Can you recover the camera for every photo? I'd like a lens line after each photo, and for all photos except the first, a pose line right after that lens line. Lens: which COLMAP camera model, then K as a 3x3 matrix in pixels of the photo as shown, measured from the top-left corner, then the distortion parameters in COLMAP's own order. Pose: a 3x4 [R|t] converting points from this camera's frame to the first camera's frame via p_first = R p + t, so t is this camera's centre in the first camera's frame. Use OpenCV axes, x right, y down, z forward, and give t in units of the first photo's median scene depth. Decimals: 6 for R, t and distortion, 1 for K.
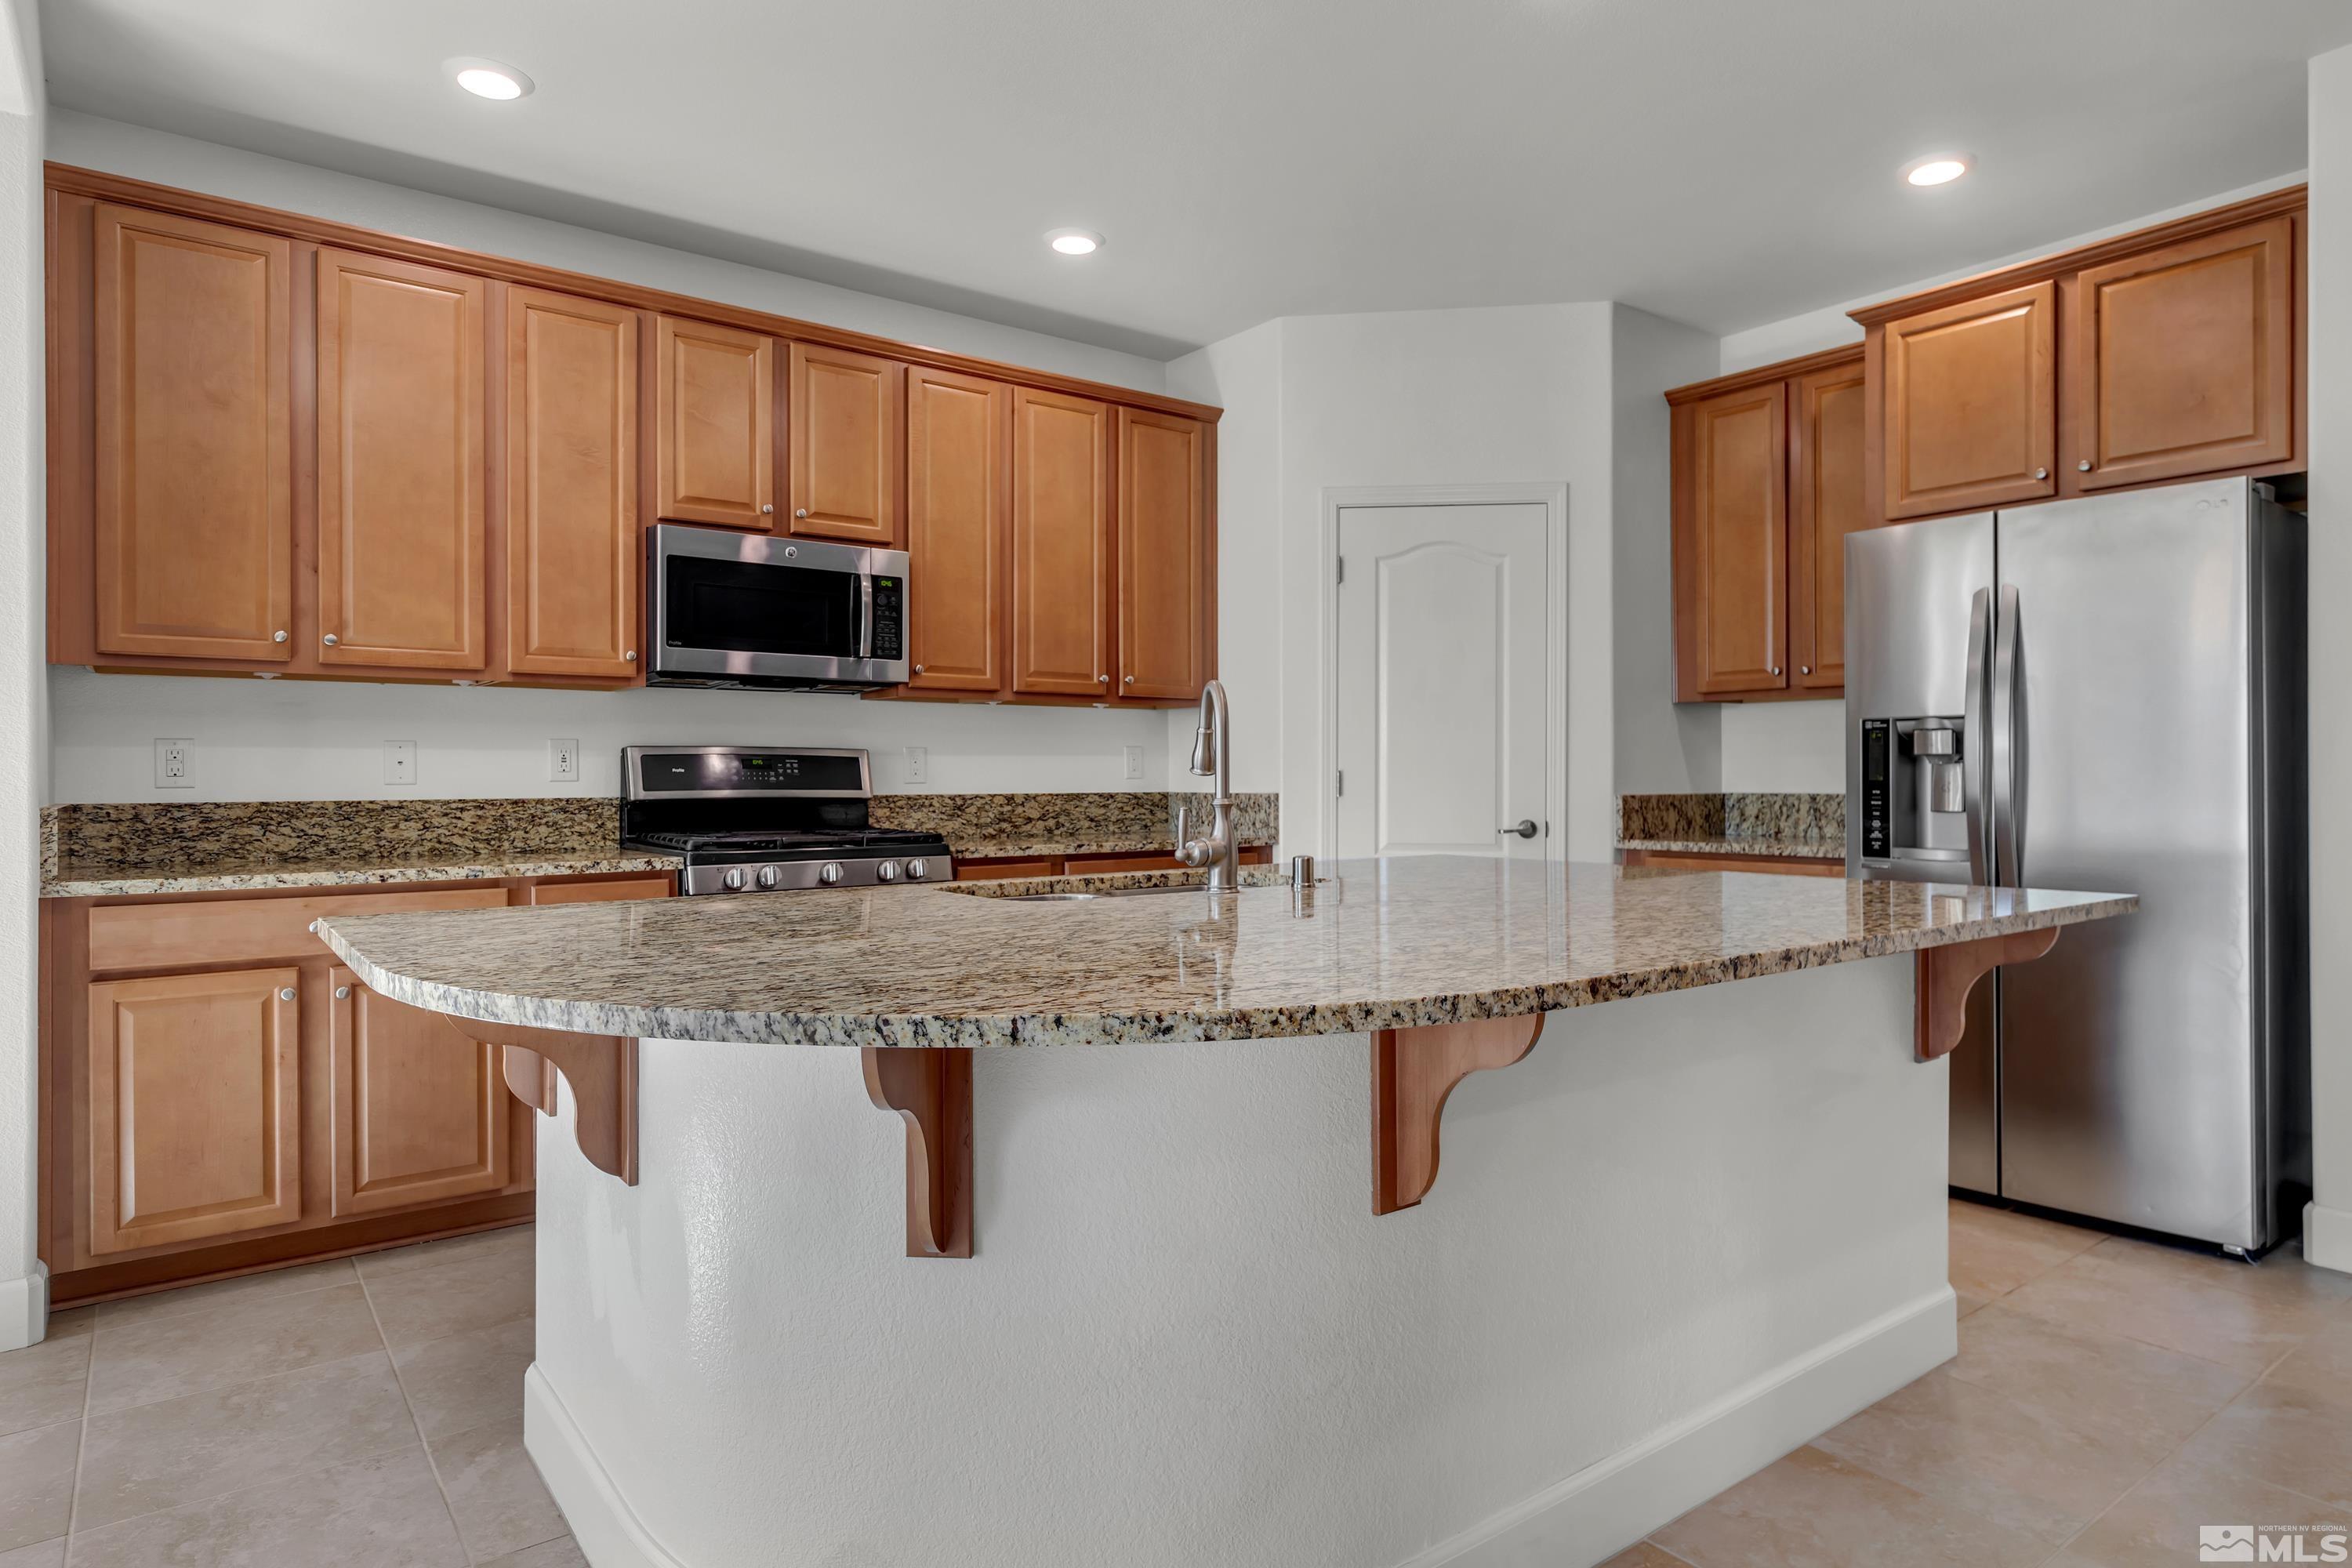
lens RADIAL K [[1362.7, 0, 1197.7], [0, 1362.7, 779.6], [0, 0, 1]] dist [0.006534, -0.000455]
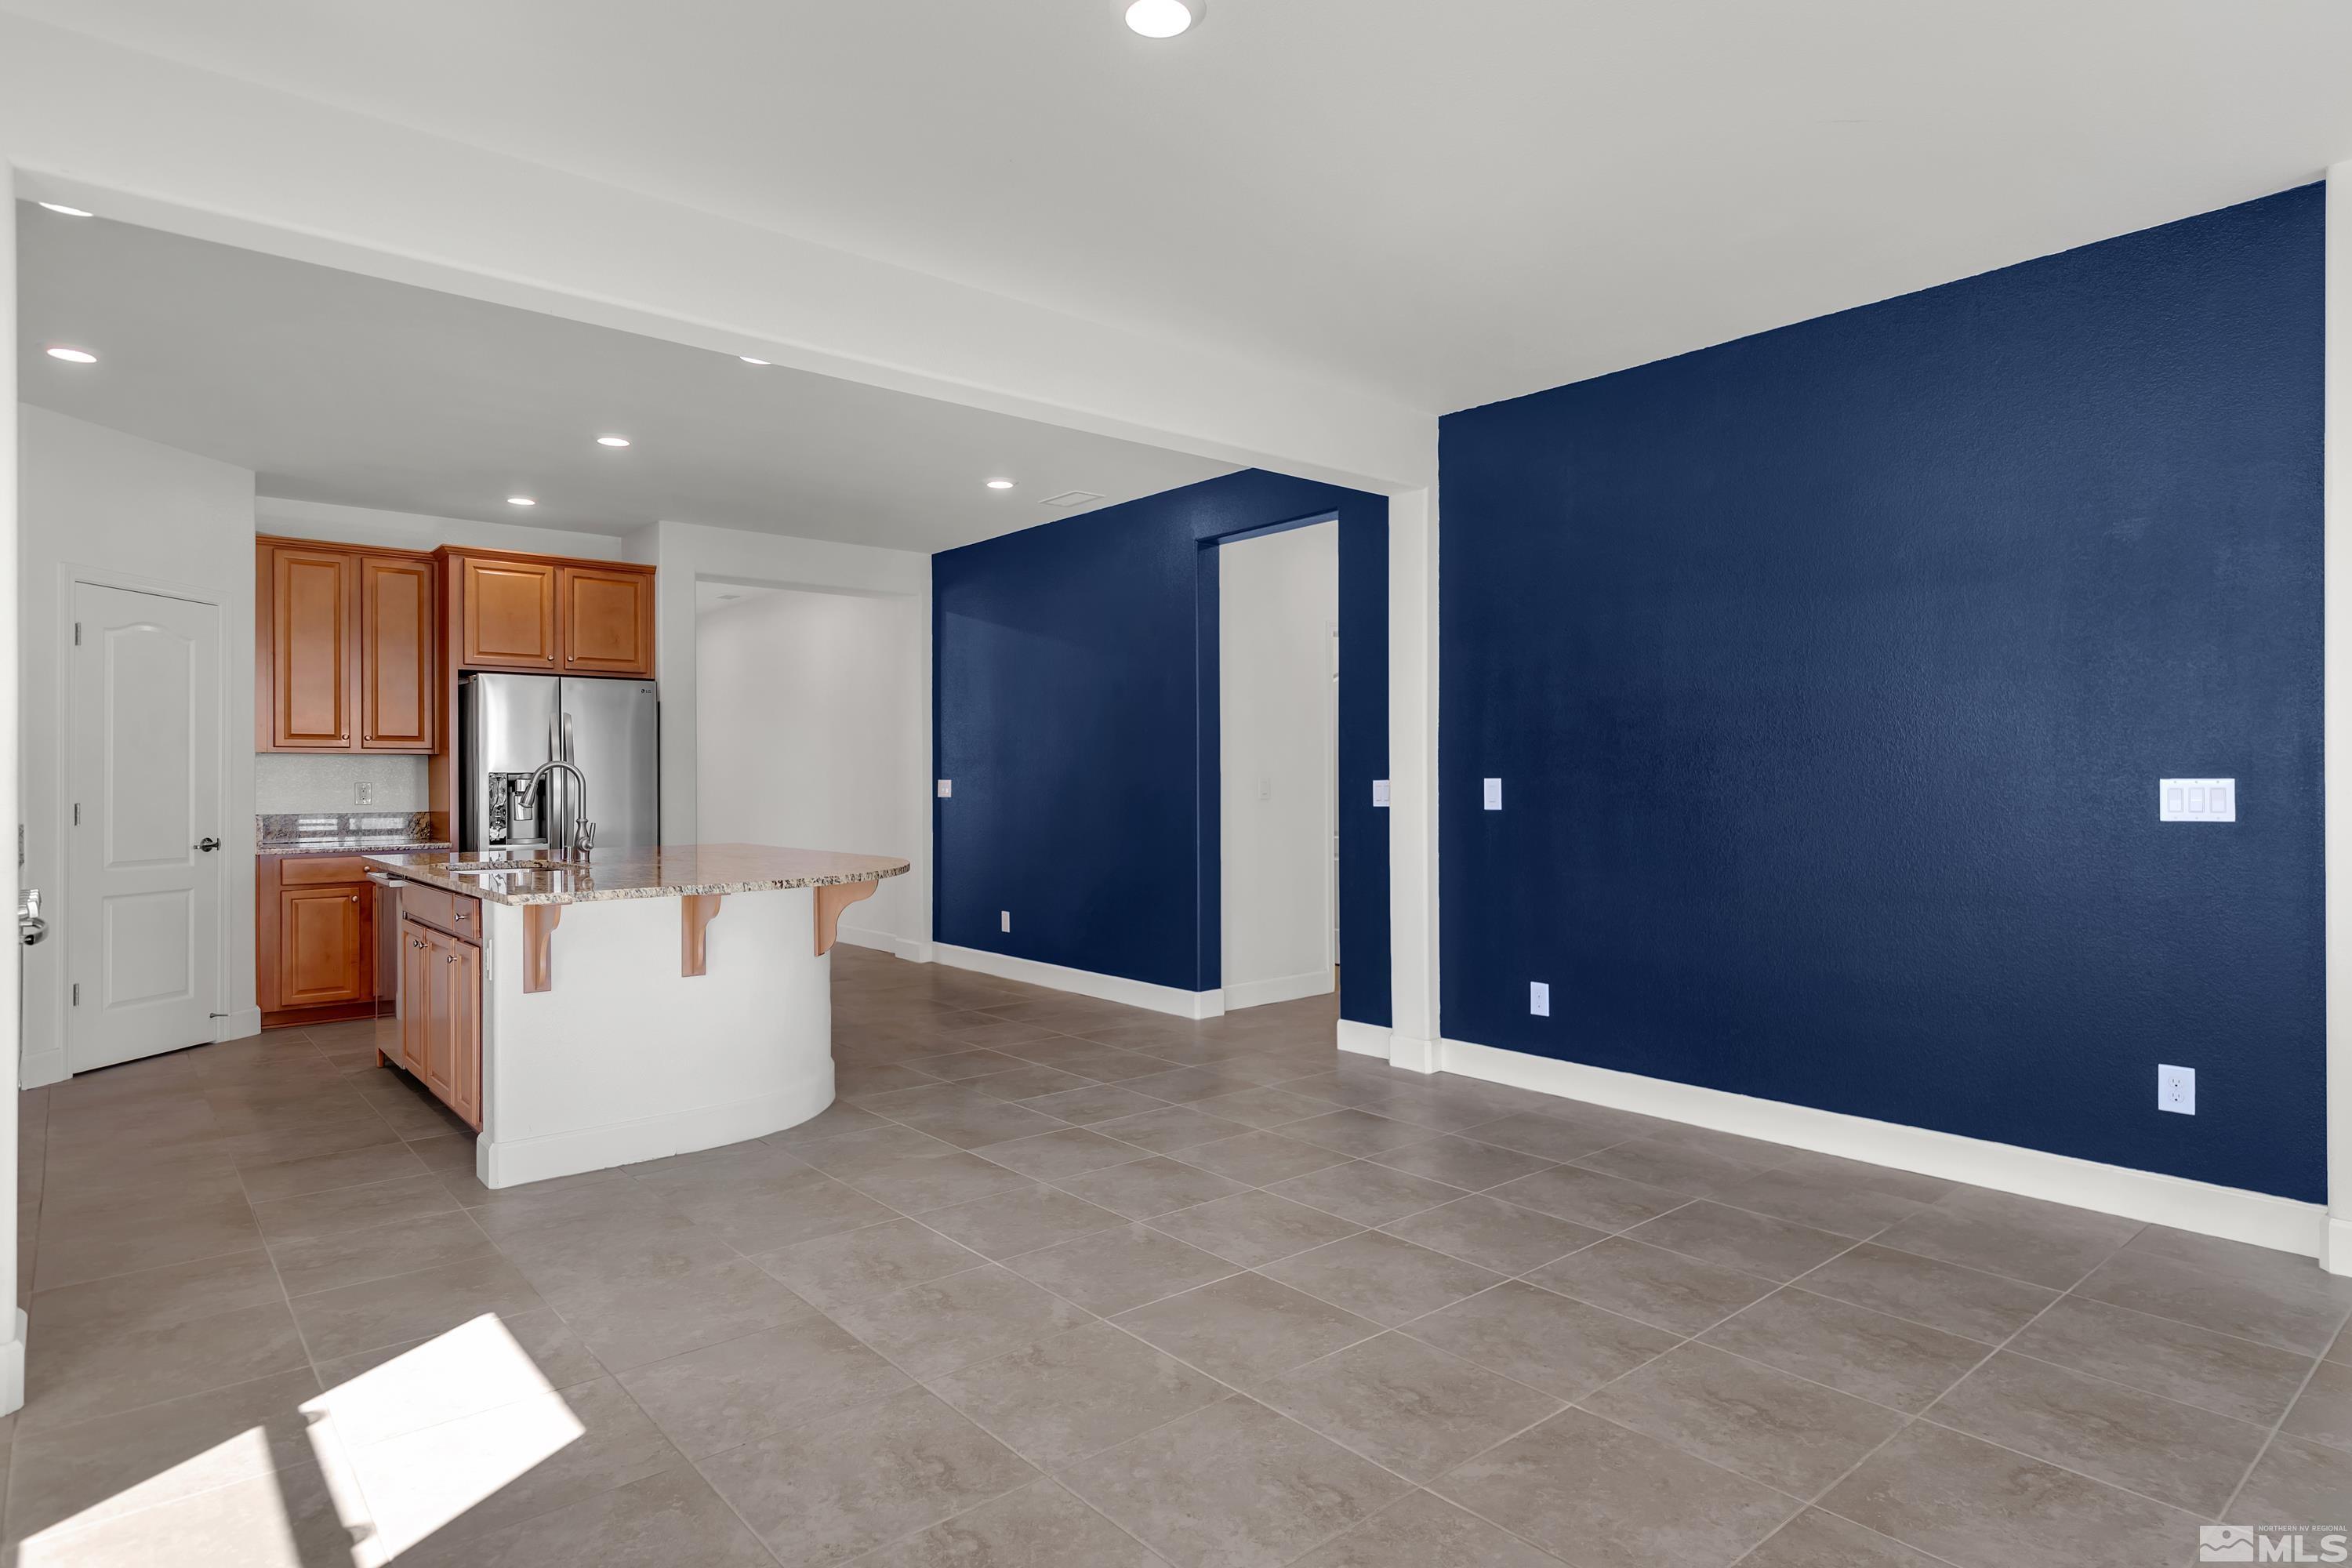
lens RADIAL K [[1268.6, 0, 1187.0], [0, 1268.6, 782.5], [0, 0, 1]] dist [0.006125, -0.000251]
pose [[-0.044670, 0.001466, 0.999001, -1.330320], [0.005683, 0.999983, -0.001214, -0.023035], [-0.998986, 0.005623, -0.044677, 0.105462]]
